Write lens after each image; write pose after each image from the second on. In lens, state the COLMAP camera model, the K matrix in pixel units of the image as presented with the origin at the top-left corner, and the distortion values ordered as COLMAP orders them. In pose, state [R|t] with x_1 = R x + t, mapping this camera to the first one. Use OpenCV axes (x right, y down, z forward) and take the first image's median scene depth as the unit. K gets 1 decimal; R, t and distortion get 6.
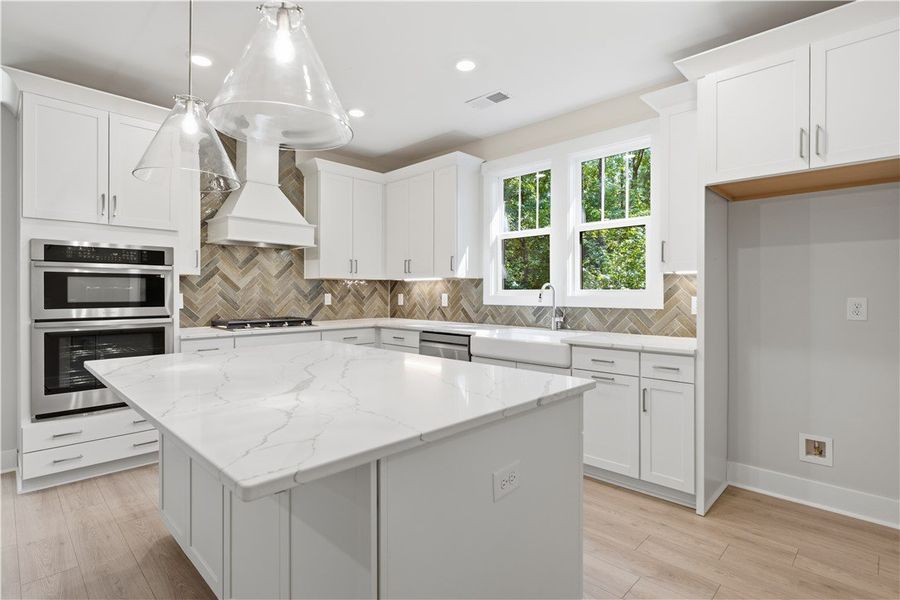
lens RADIAL K [[442.8, 0, 450.0], [0, 442.8, 300.0], [0, 0, 1]] dist [-0.008792, 0.000181]
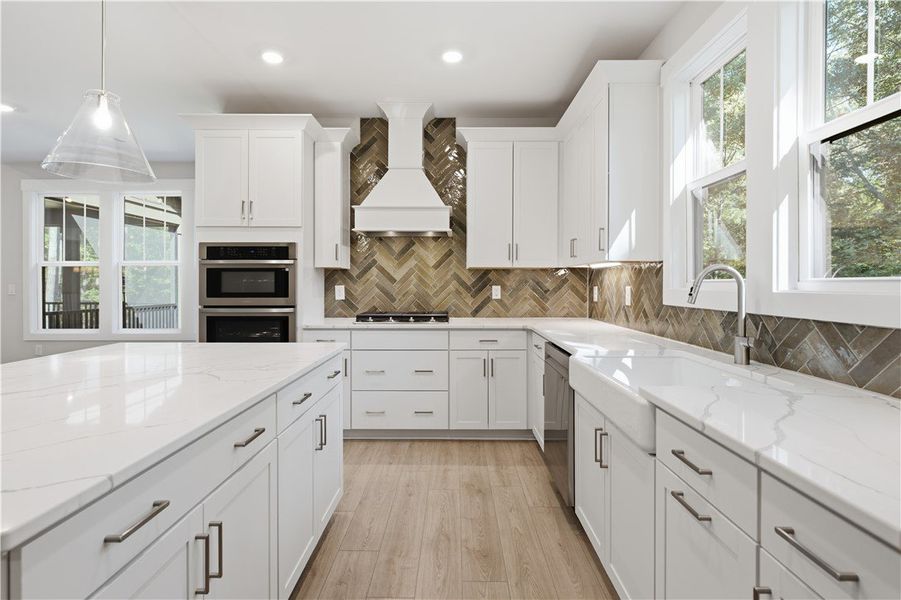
lens RADIAL K [[448.4, 0, 452.5], [0, 448.4, 288.6], [0, 0, 1]] dist [0.001360, 0.000358]
pose [[0.700867, 0.005762, -0.713268, 0.312119], [-0.011376, 0.999930, -0.003101, -0.006063], [0.713201, 0.010288, 0.700884, 0.385418]]
